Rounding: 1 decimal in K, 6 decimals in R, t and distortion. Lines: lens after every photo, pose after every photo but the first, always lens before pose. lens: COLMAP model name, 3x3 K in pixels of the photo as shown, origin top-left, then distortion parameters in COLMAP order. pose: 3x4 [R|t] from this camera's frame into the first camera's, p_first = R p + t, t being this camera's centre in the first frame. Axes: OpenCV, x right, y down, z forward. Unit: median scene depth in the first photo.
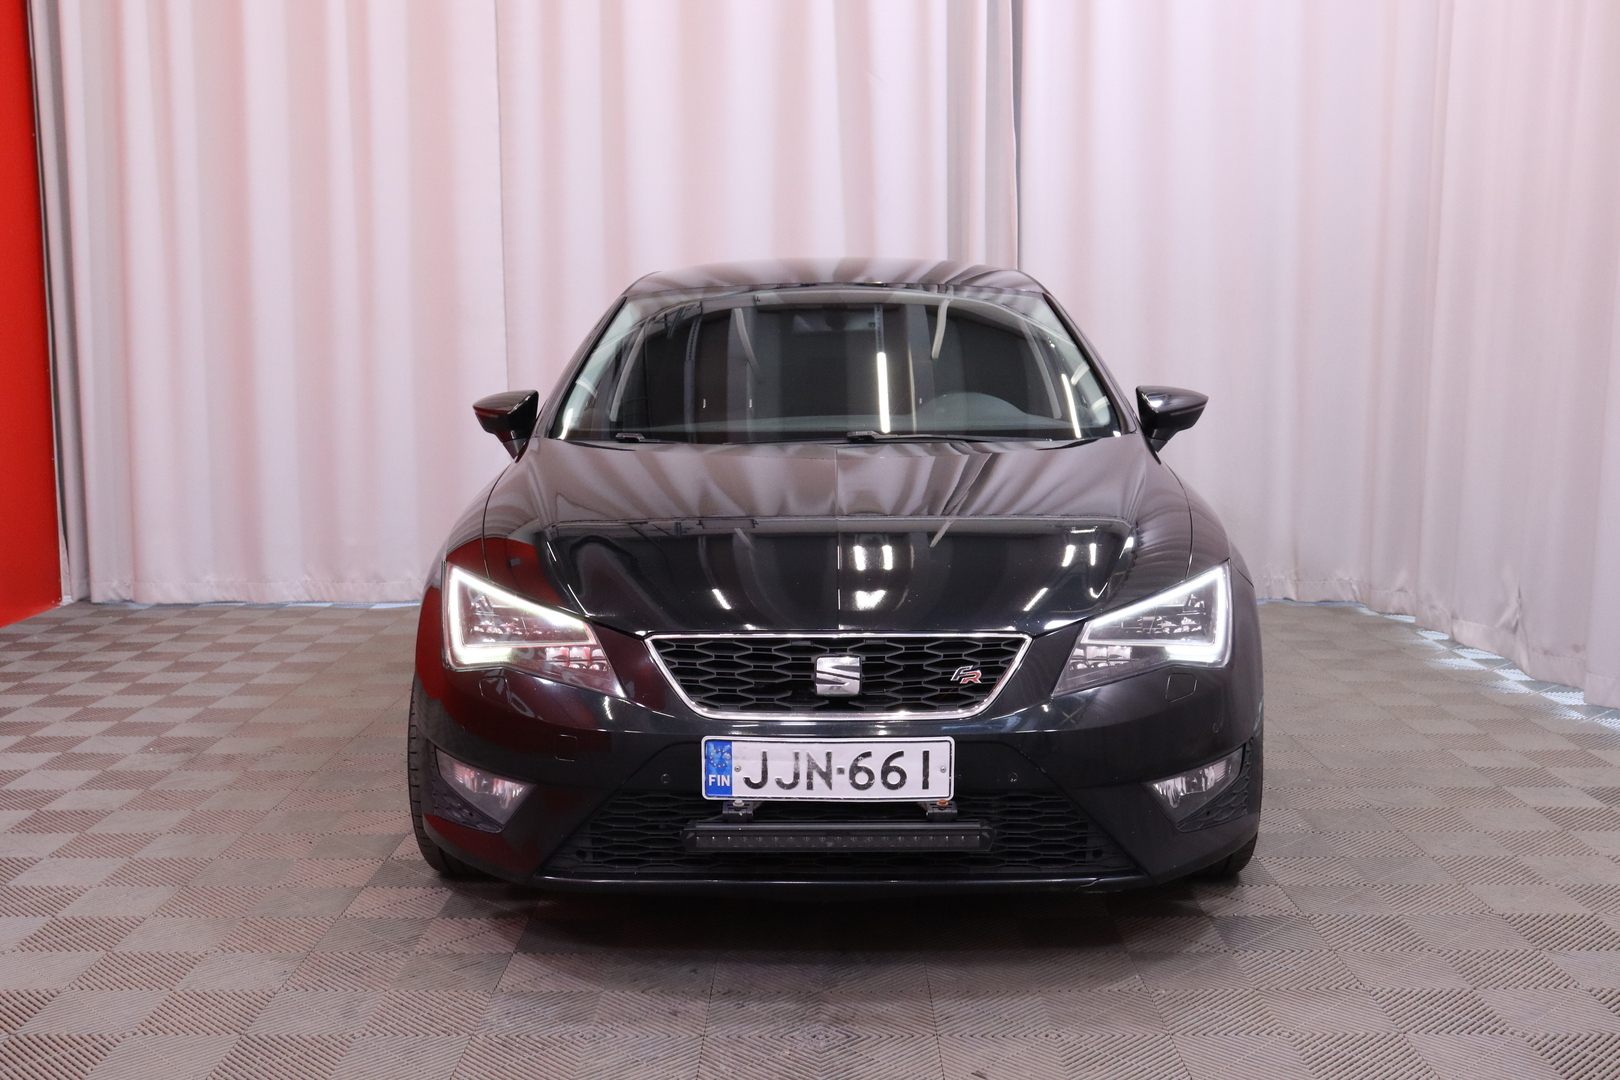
lens RADIAL K [[1785.1, 0, 805.7], [0, 1785.1, 539.4], [0, 0, 1]] dist [-0.158147, 0.000000]
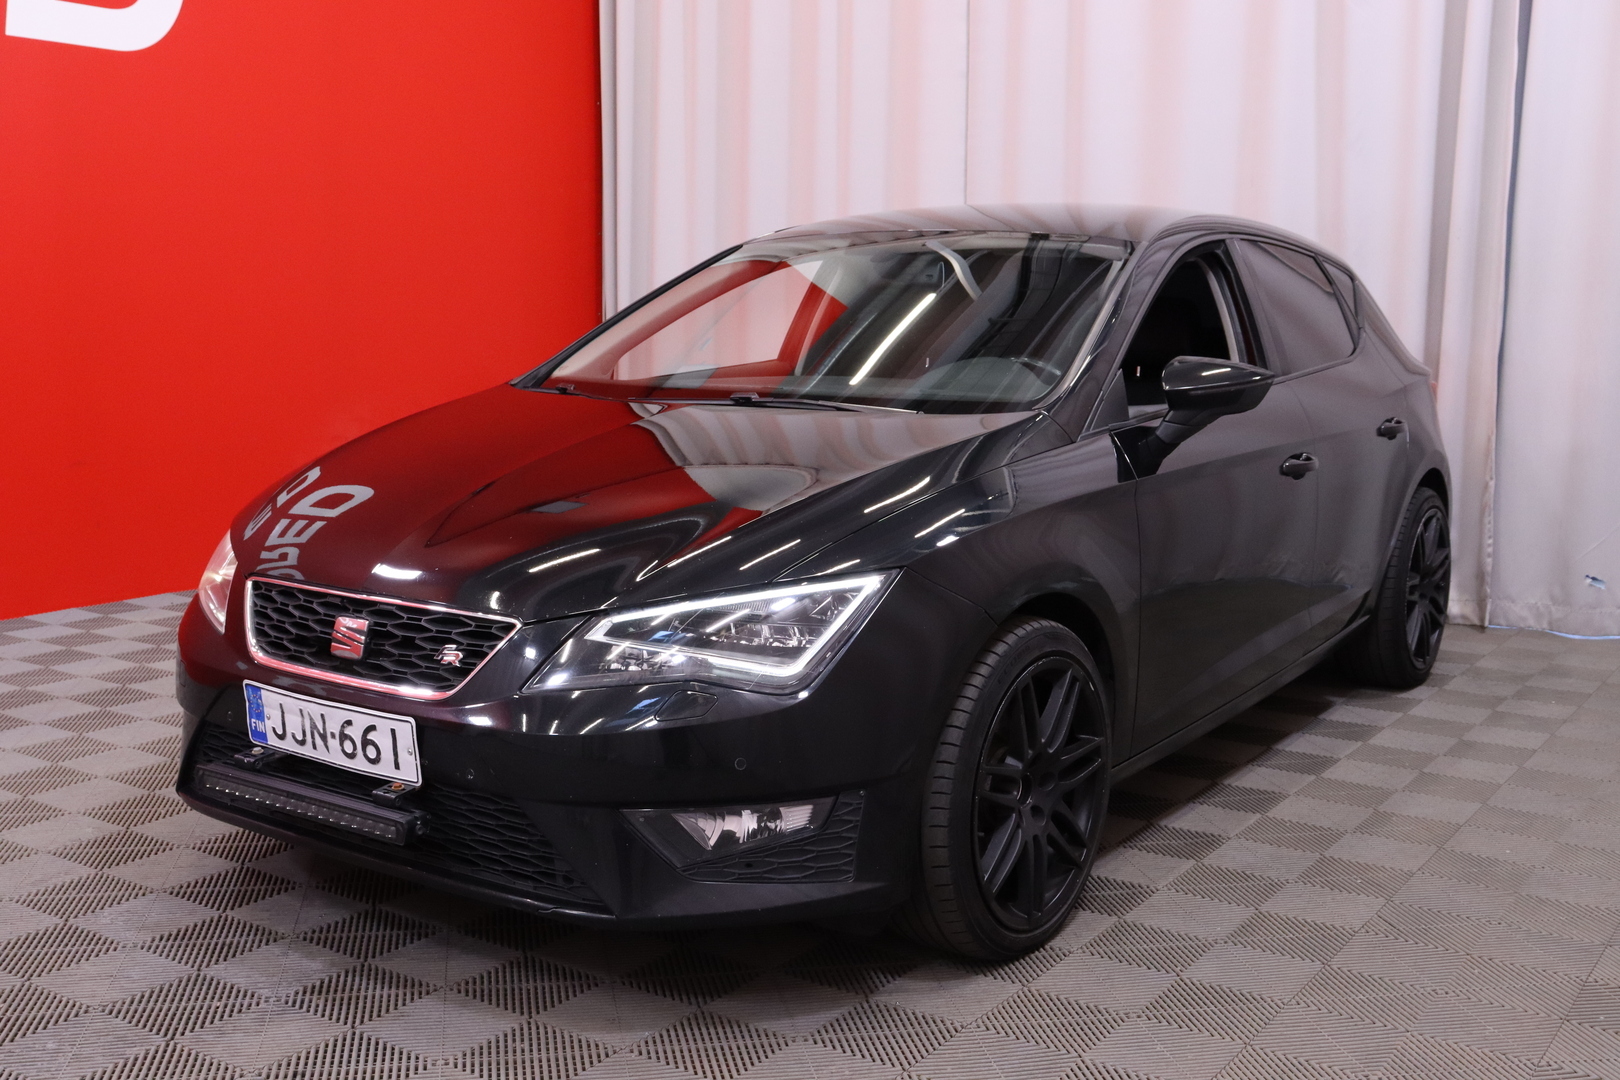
lens RADIAL K [[1785.1, 0, 815.4], [0, 1785.1, 542.9], [0, 0, 1]] dist [-0.158147, 0.000000]
pose [[0.836652, 0.095380, -0.539366, 0.739363], [-0.082788, 0.995429, 0.047610, -0.040337], [0.541442, 0.004819, 0.840724, 0.339067]]
